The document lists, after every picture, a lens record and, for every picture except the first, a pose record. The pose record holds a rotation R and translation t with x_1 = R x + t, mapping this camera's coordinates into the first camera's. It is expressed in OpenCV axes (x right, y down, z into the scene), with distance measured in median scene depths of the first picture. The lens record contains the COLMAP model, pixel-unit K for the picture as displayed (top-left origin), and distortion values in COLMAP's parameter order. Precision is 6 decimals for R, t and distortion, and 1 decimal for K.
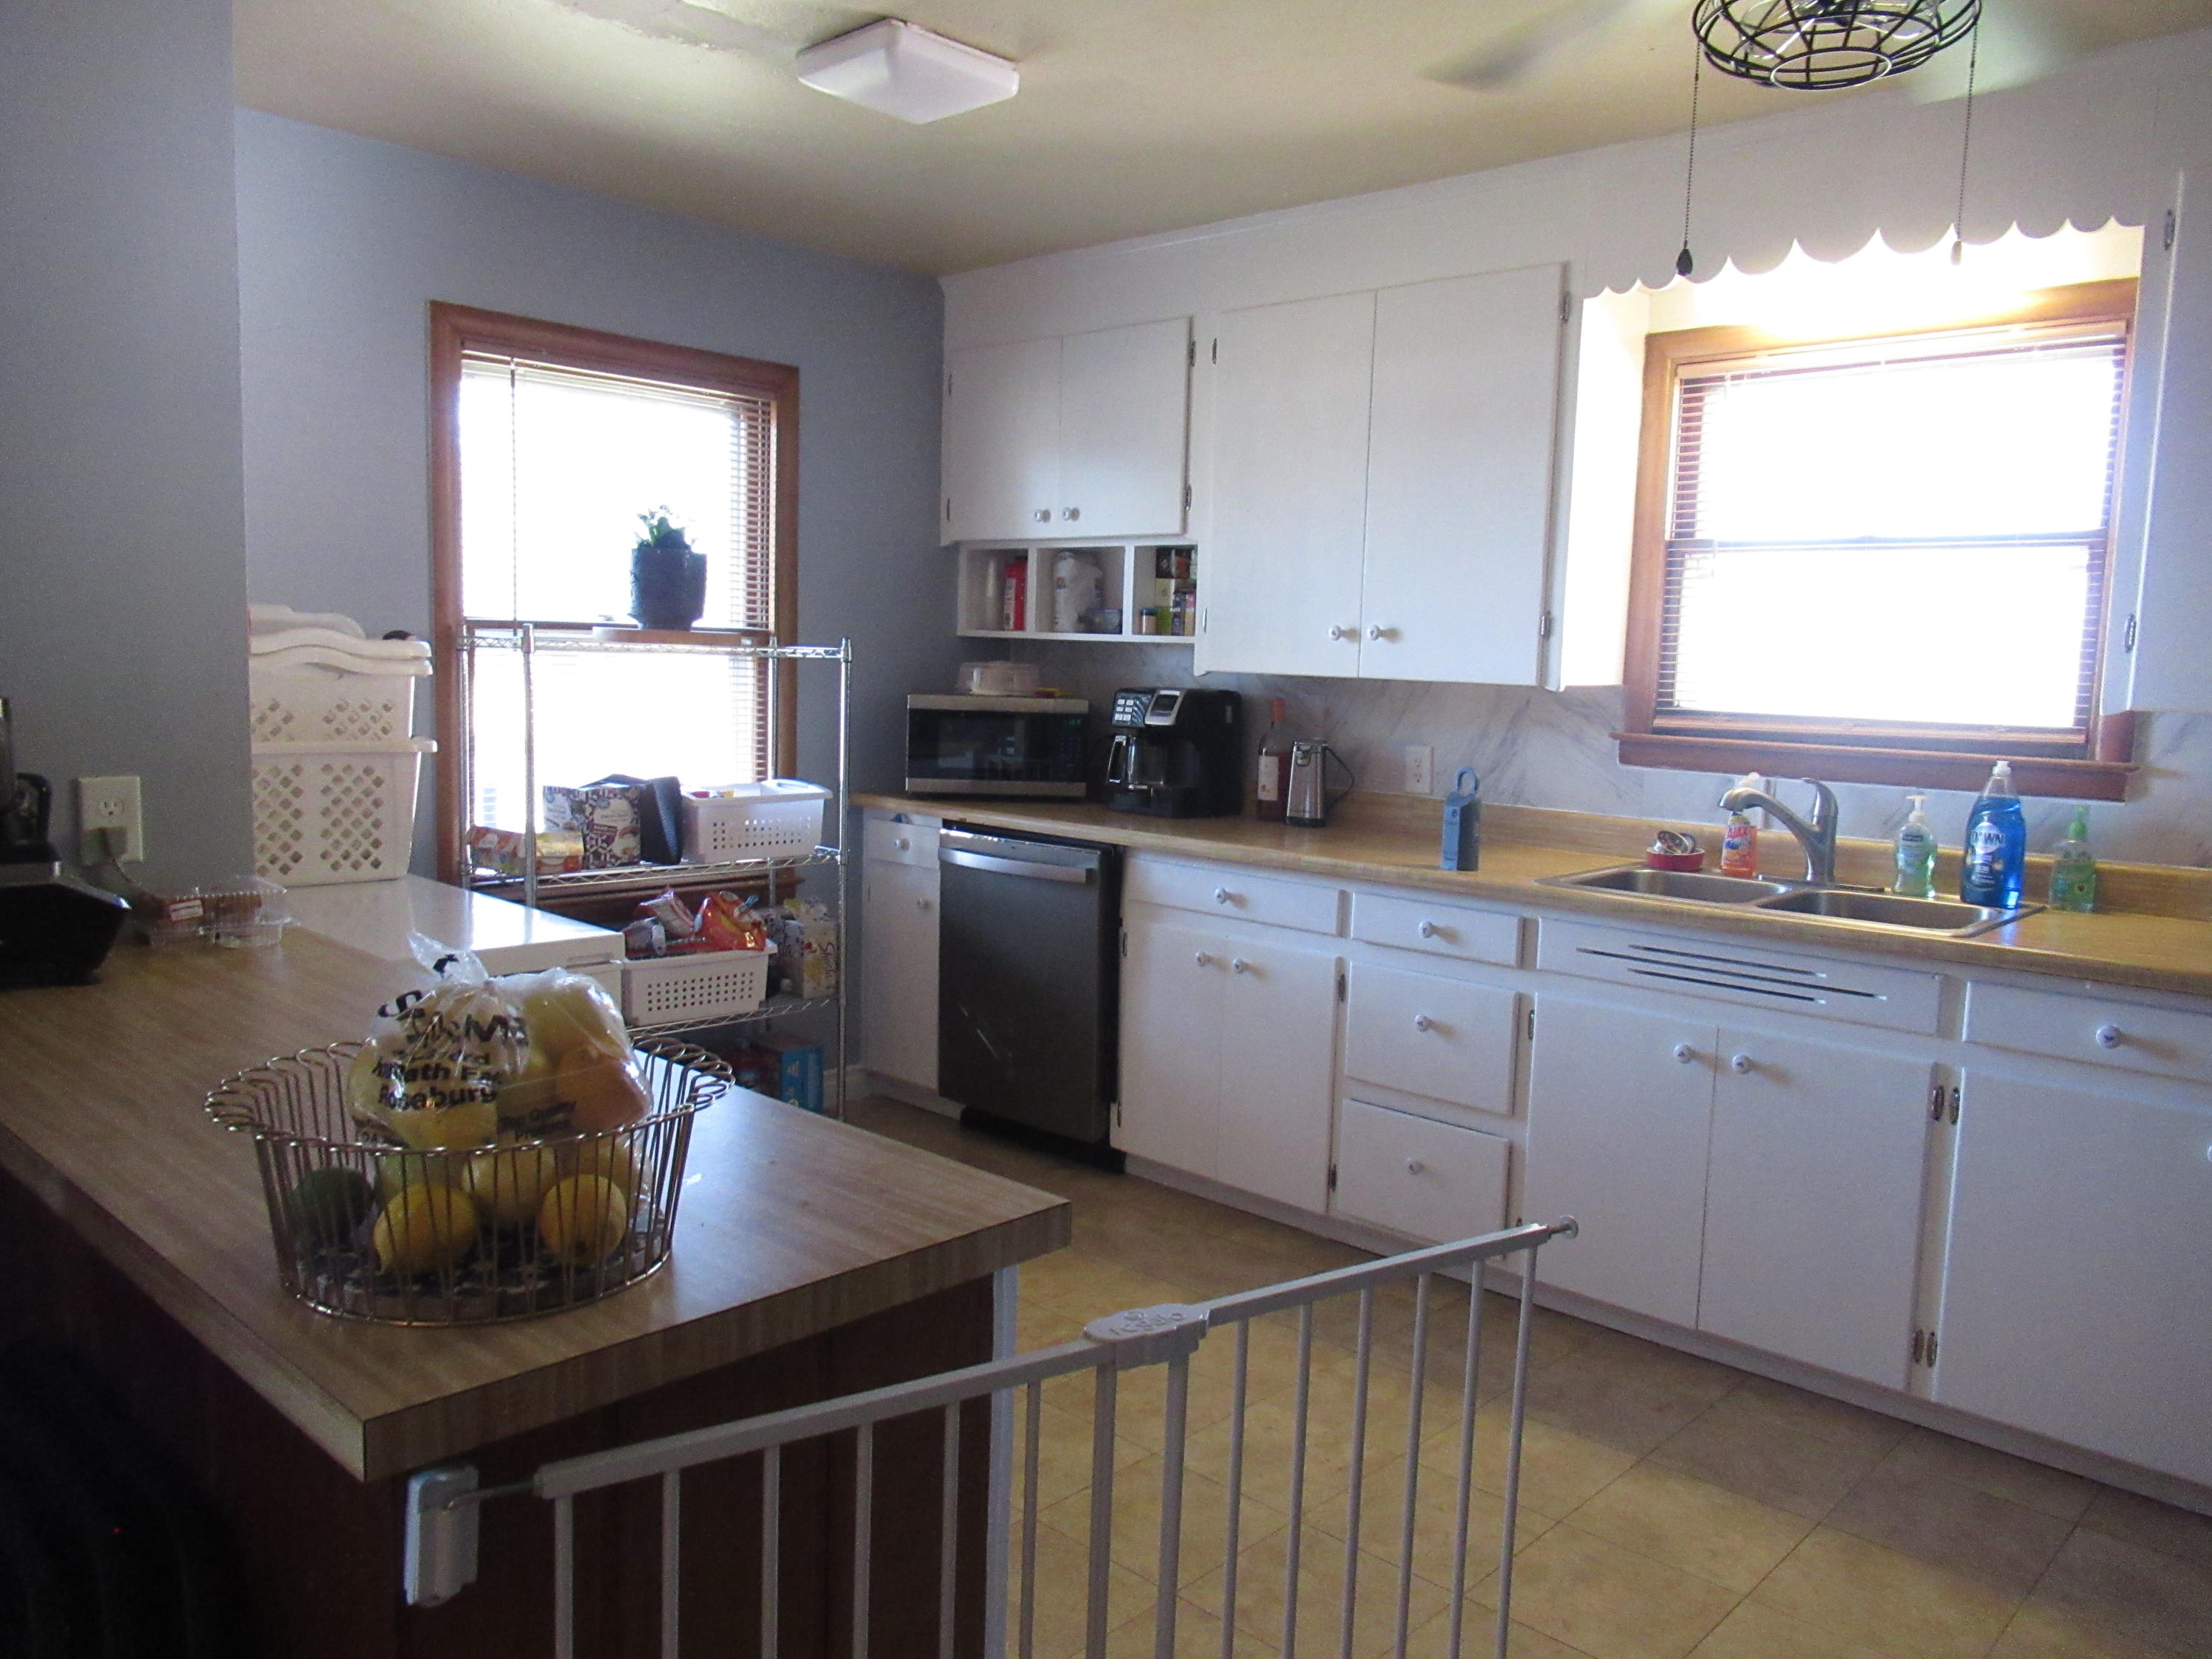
lens RADIAL K [[1651.4, 0, 1095.0], [0, 1651.4, 841.4], [0, 0, 1]] dist [-0.002761, -0.004450]
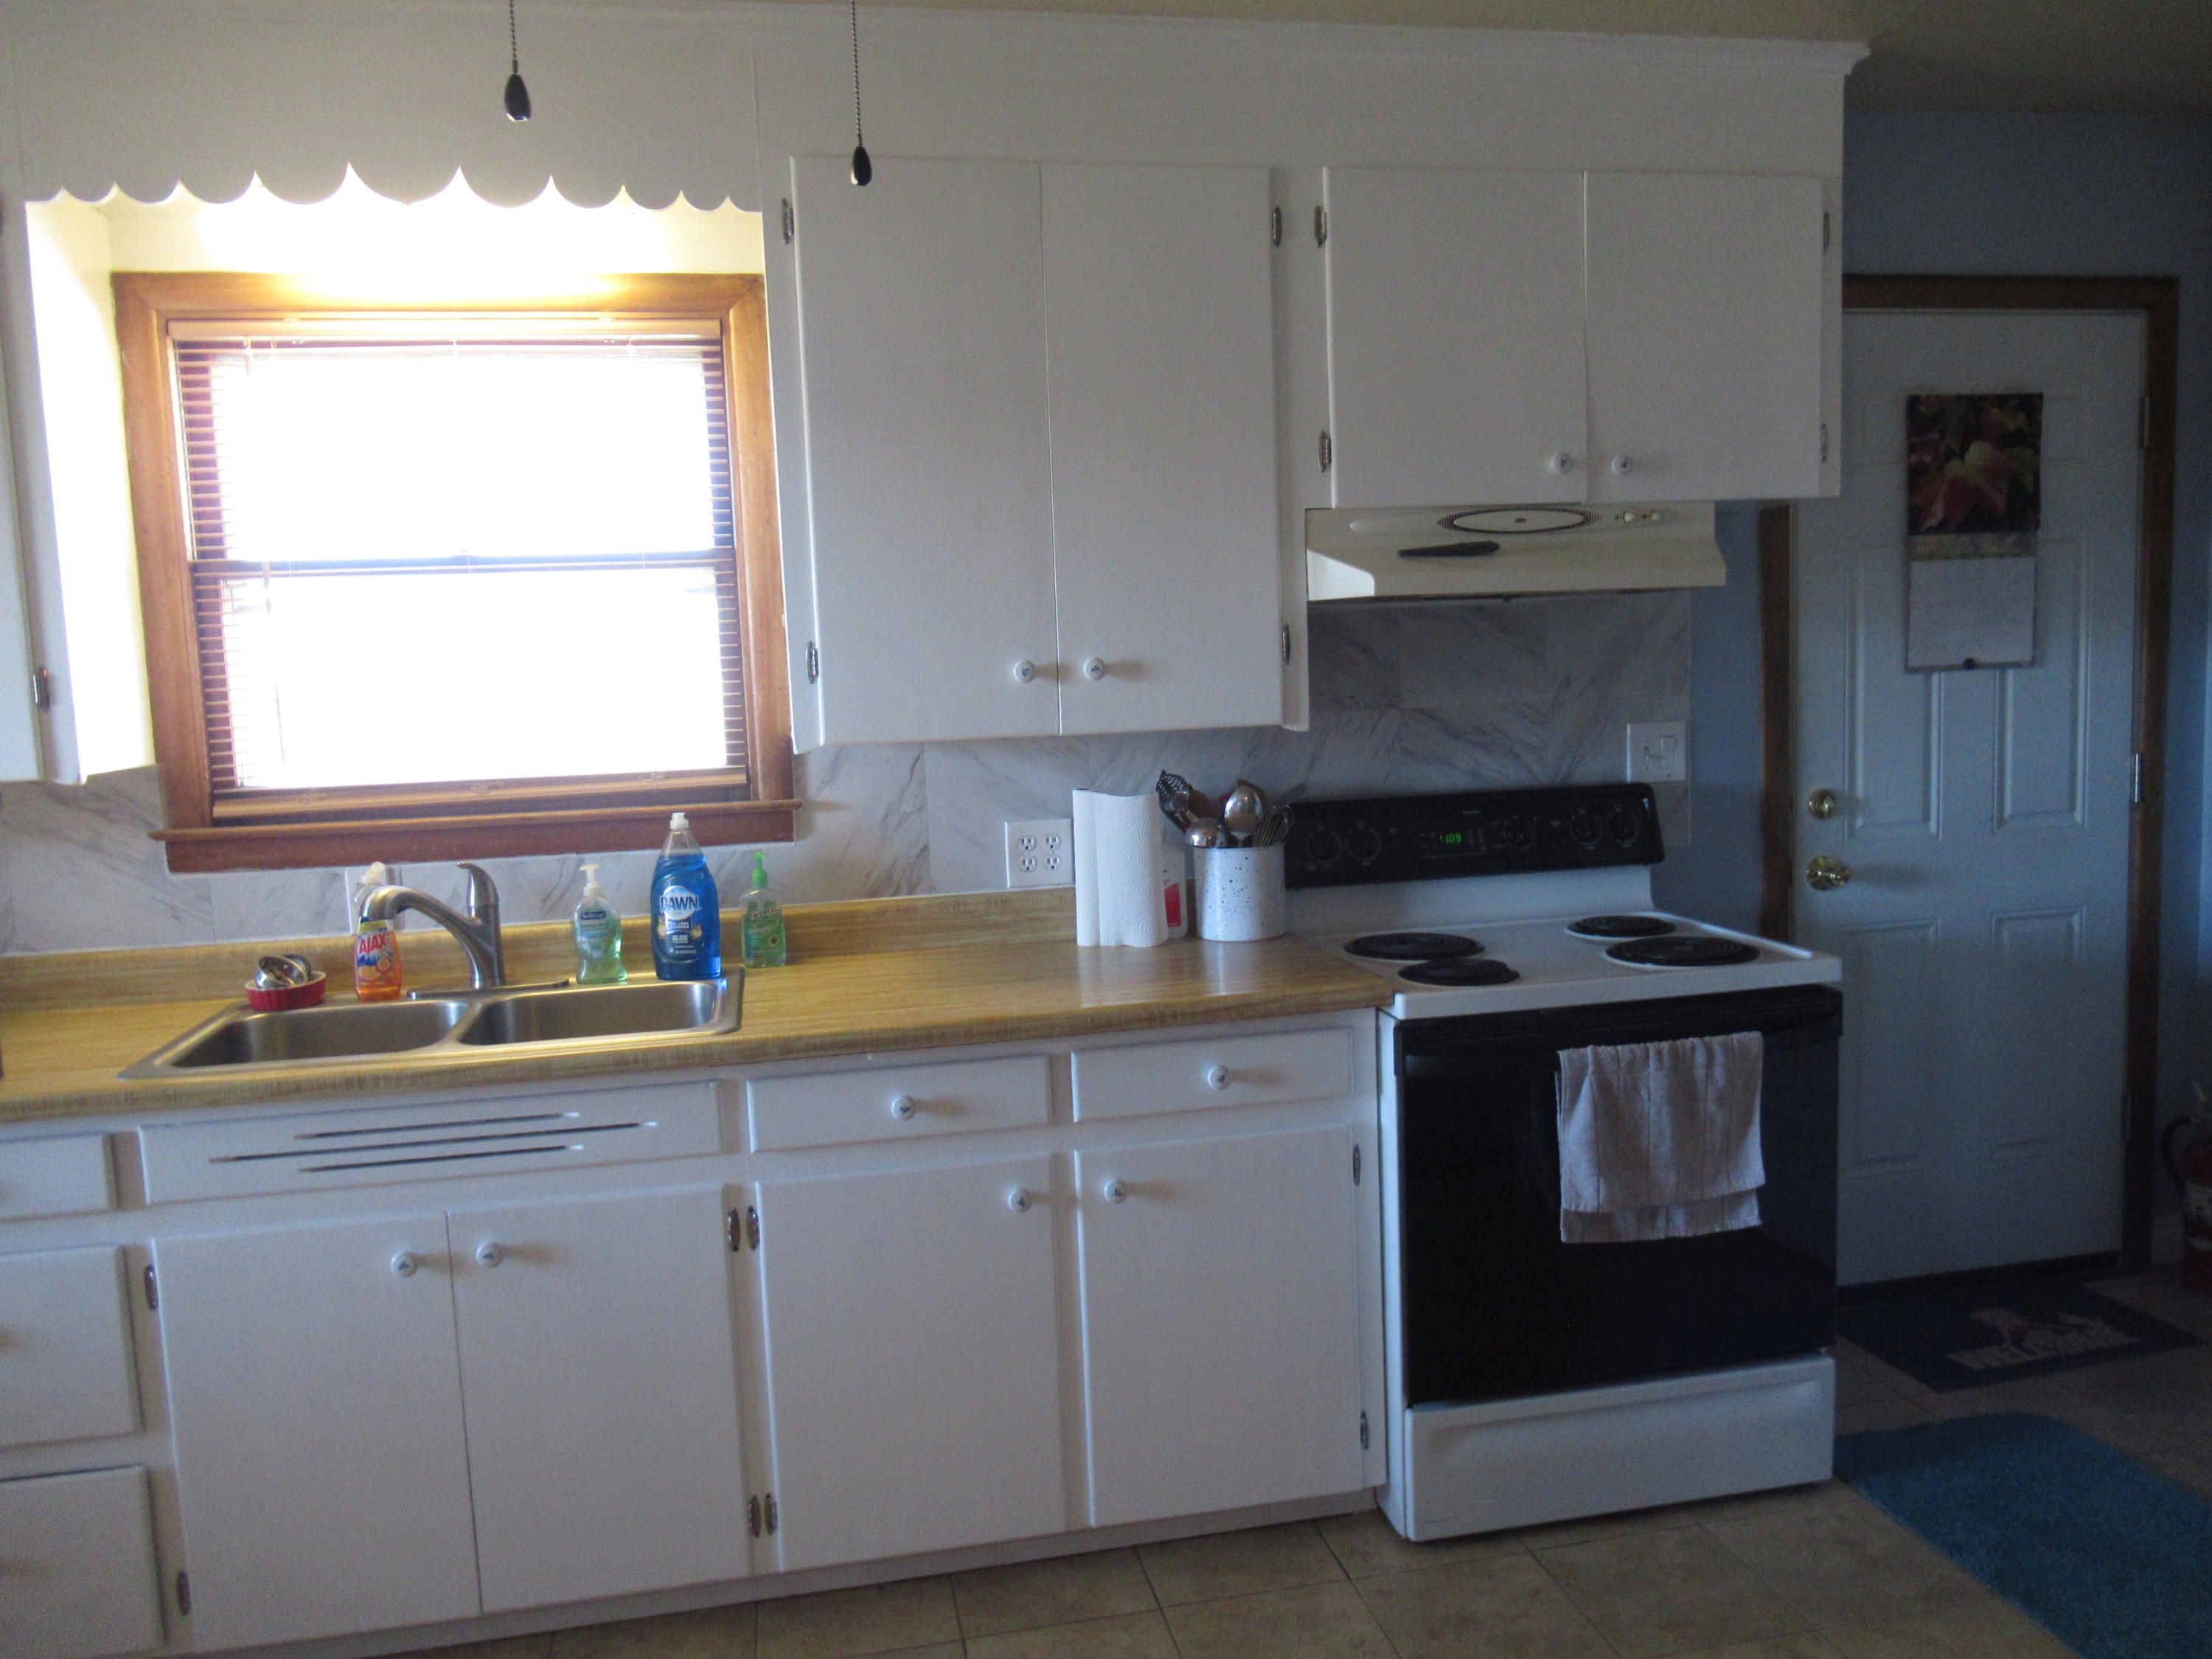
lens RADIAL K [[1651.4, 0, 1095.0], [0, 1651.4, 841.4], [0, 0, 1]] dist [-0.002761, -0.004450]
pose [[0.578617, -0.135437, 0.804275, -0.025384], [0.147284, 0.987255, 0.060290, -0.050109], [-0.802191, 0.083572, 0.591190, 0.284835]]
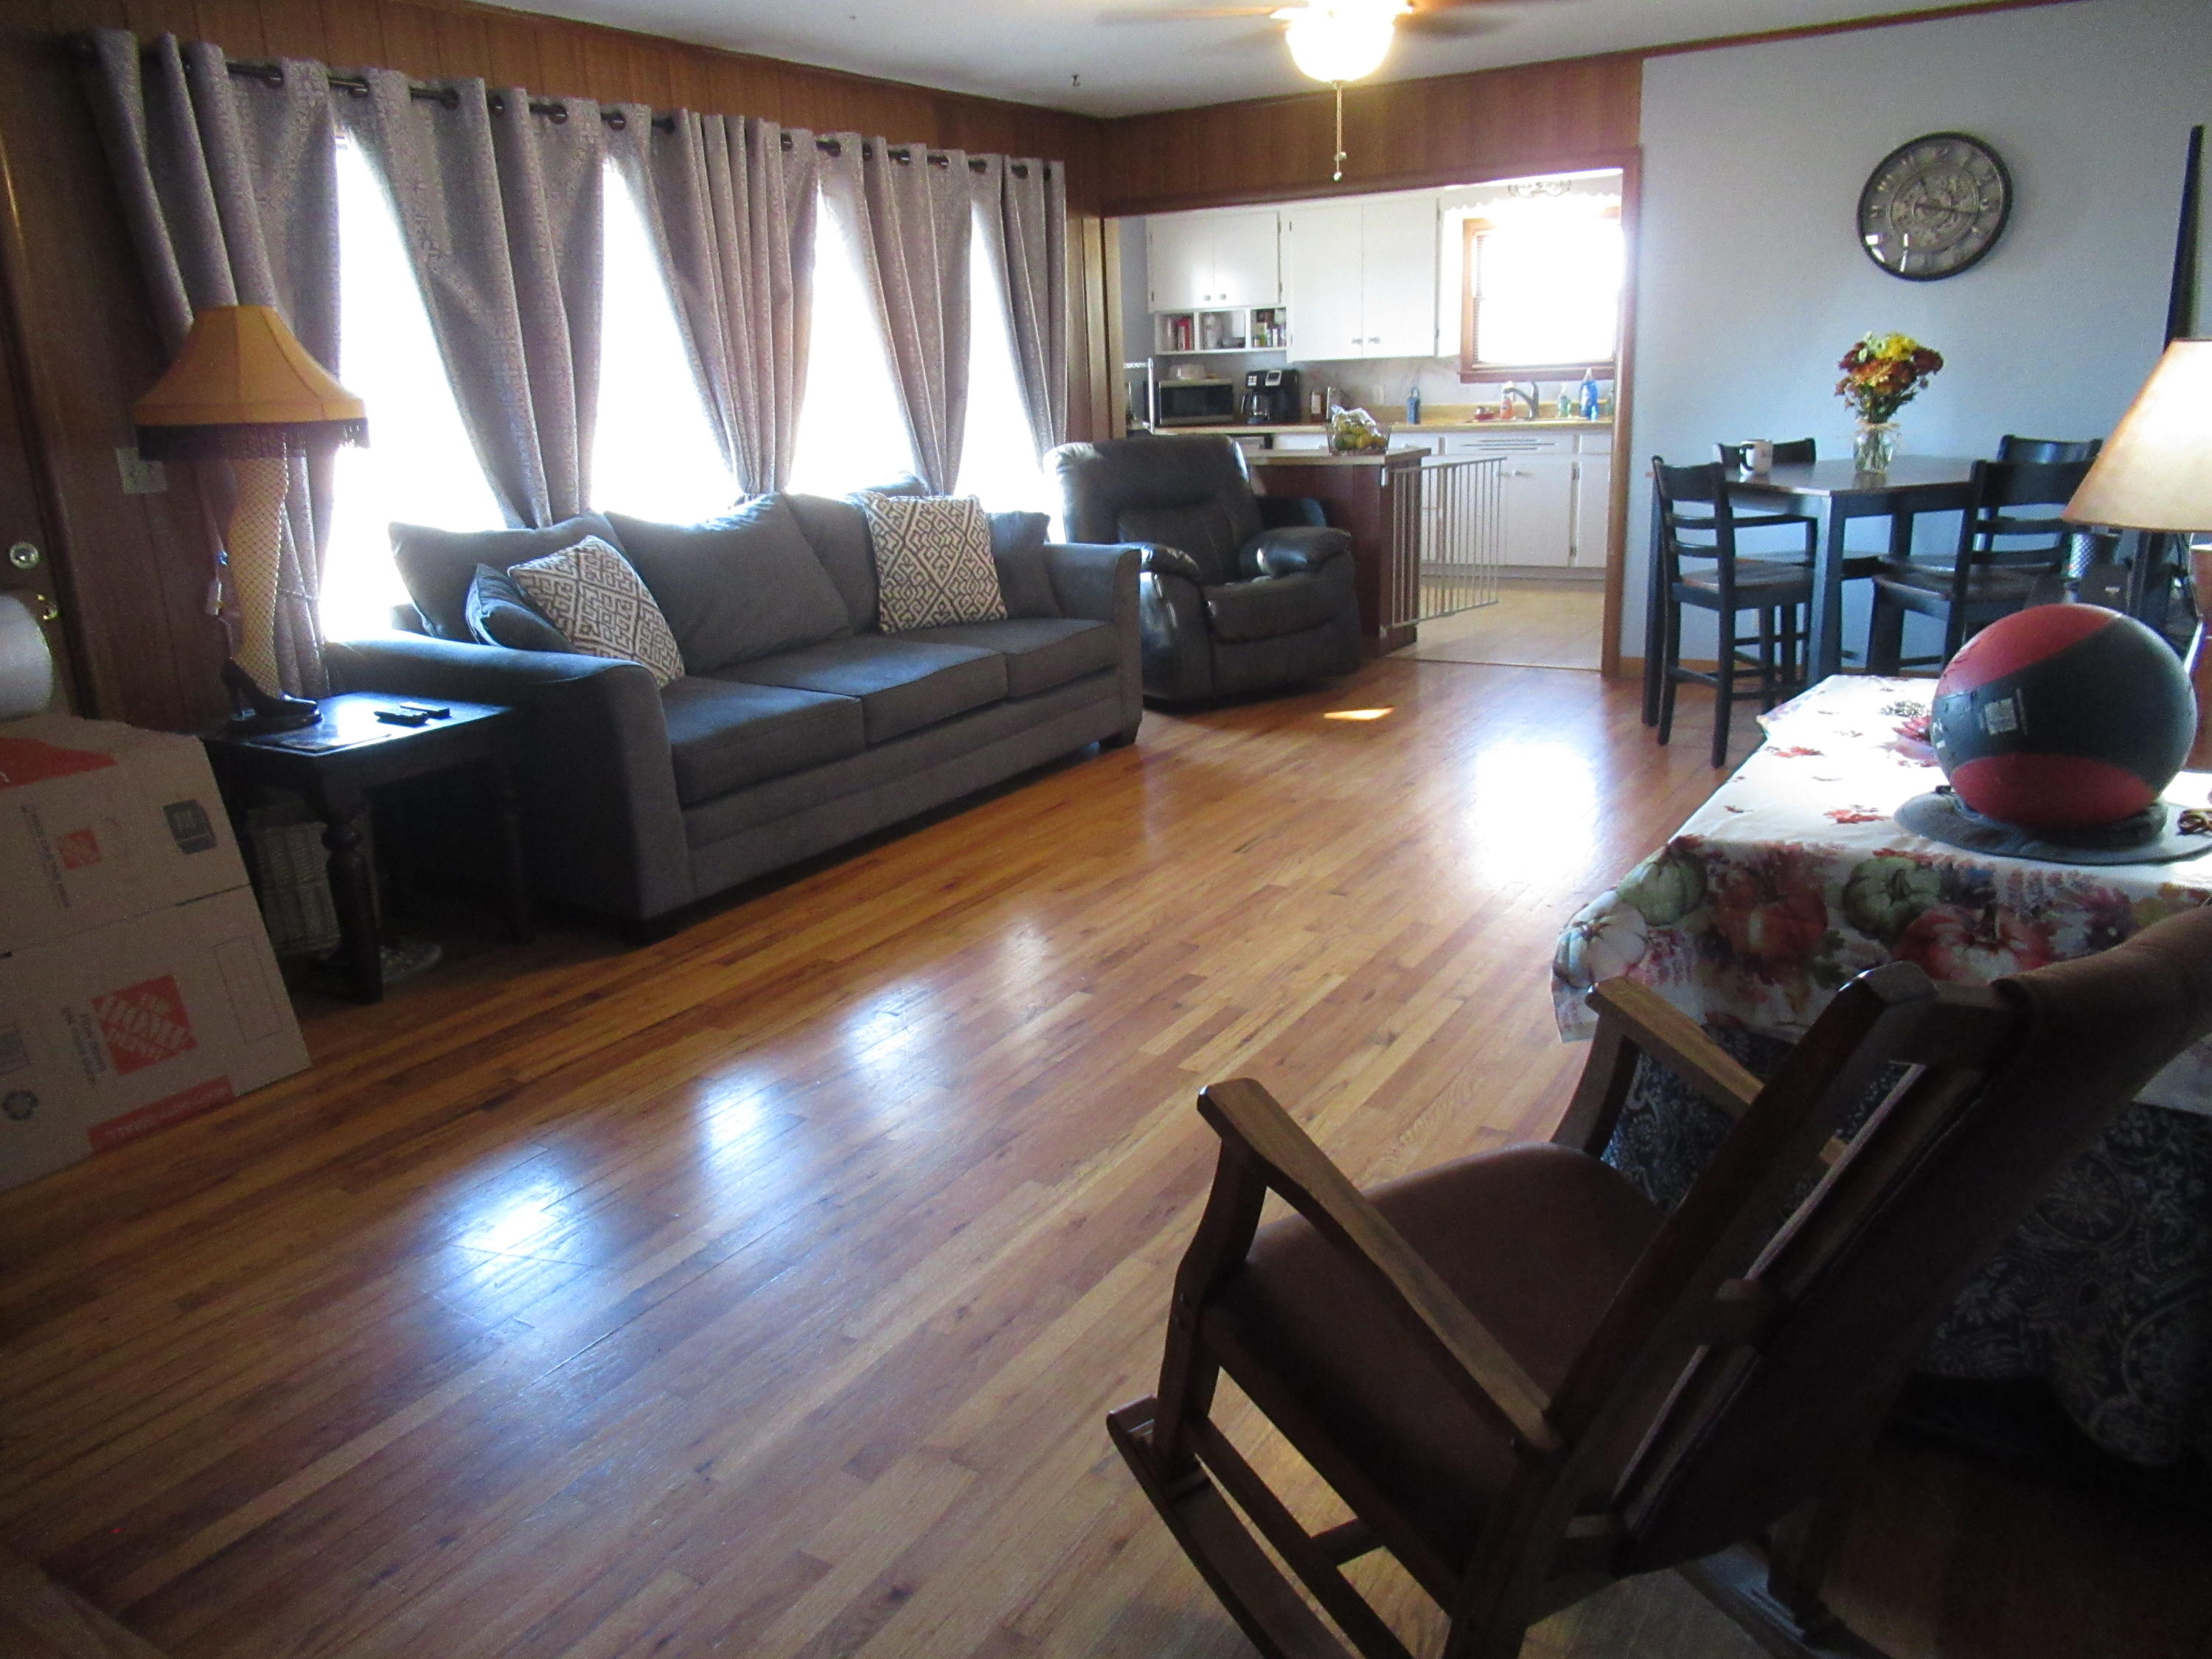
lens RADIAL K [[1610.9, 0, 1057.7], [0, 1610.9, 877.8], [0, 0, 1]] dist [-0.042673, -0.004864]
pose [[0.981406, -0.125718, 0.145043, -0.901524], [0.095601, 0.975410, 0.198583, 0.176861], [-0.166442, -0.181024, 0.969292, -1.751540]]
